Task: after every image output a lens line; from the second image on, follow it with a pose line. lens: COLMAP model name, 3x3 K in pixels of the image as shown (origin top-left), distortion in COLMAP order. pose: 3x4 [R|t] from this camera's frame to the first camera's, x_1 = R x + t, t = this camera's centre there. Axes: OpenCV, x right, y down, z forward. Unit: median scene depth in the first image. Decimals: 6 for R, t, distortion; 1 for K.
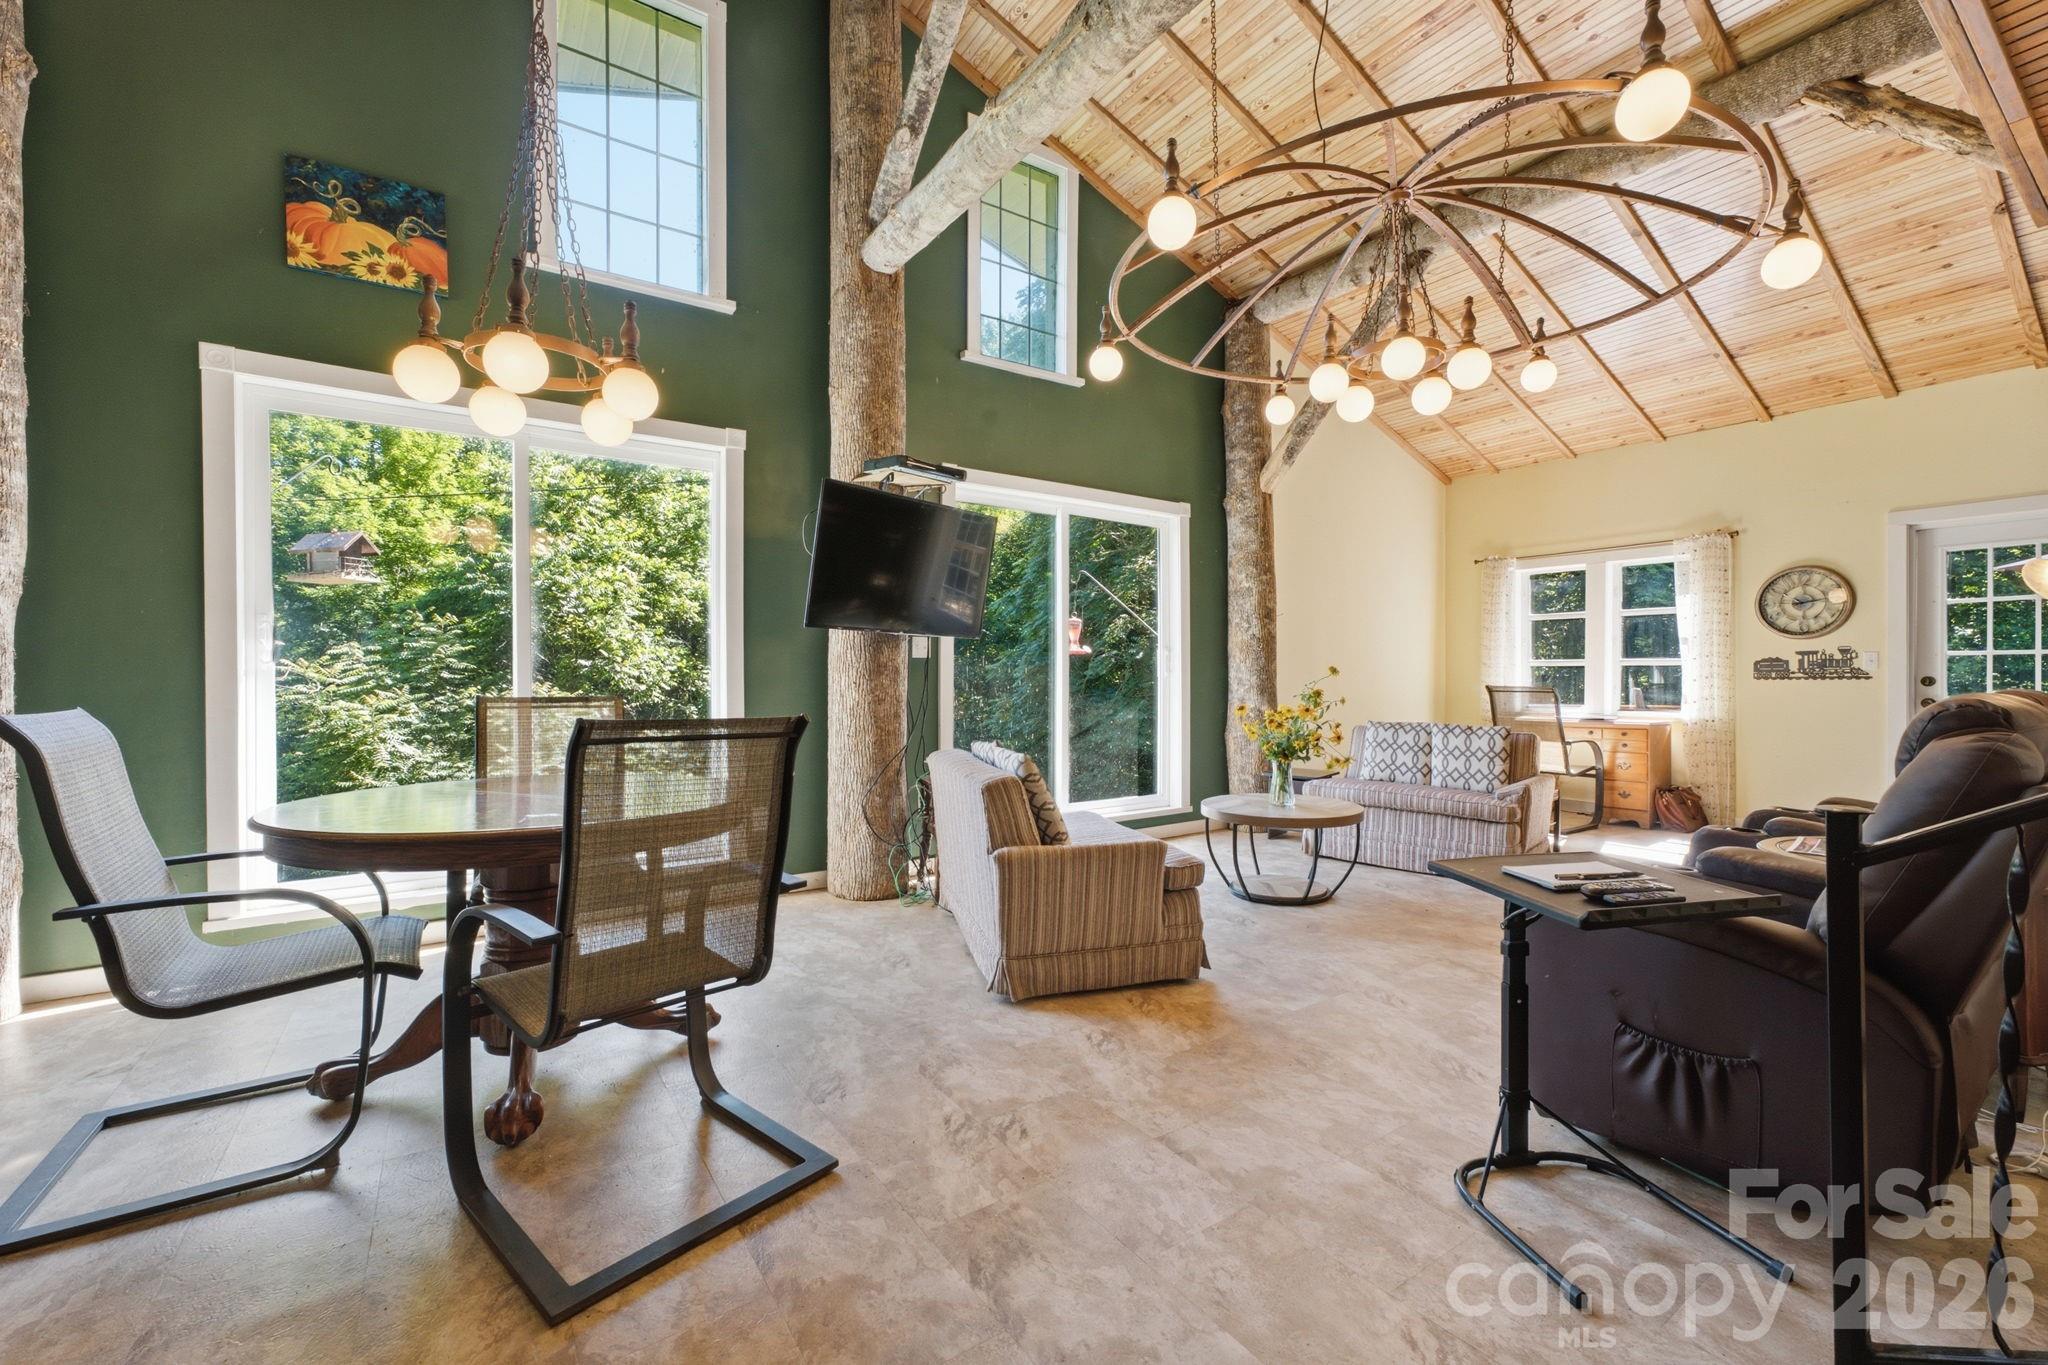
lens RADIAL K [[819.5, 0, 1033.1], [0, 819.5, 682.4], [0, 0, 1]] dist [0.000872, 0.000712]
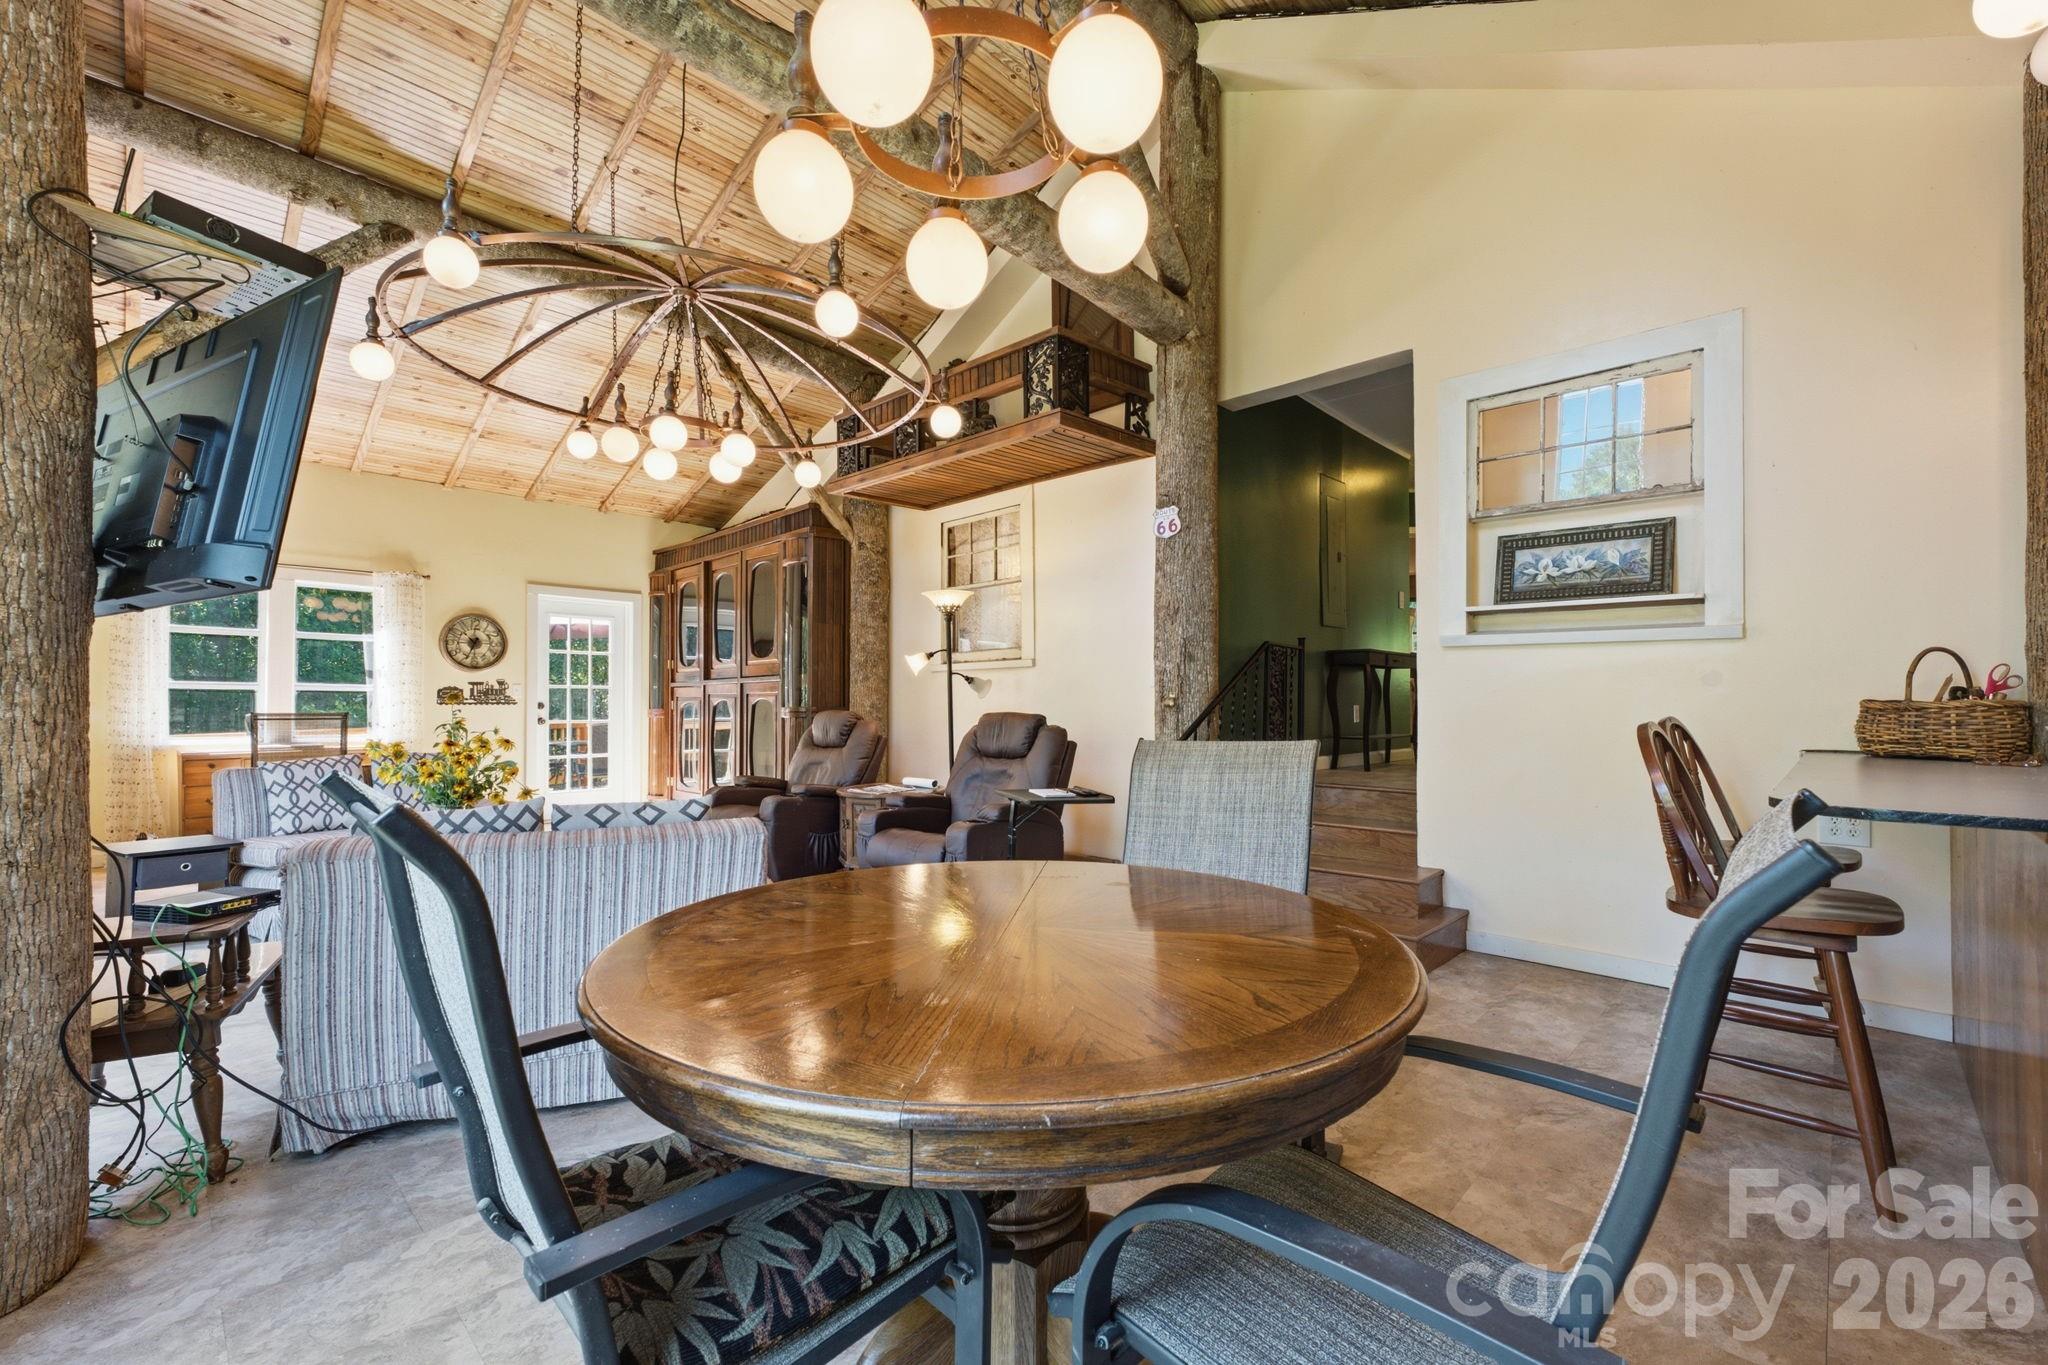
lens RADIAL K [[819.5, 0, 1016.0], [0, 819.5, 695.7], [0, 0, 1]] dist [0.000872, 0.000712]
pose [[-0.175316, 0.009005, 0.984471, -0.431084], [0.006716, 0.999946, -0.007951, -0.001743], [-0.984489, 0.005217, -0.175367, 0.407574]]
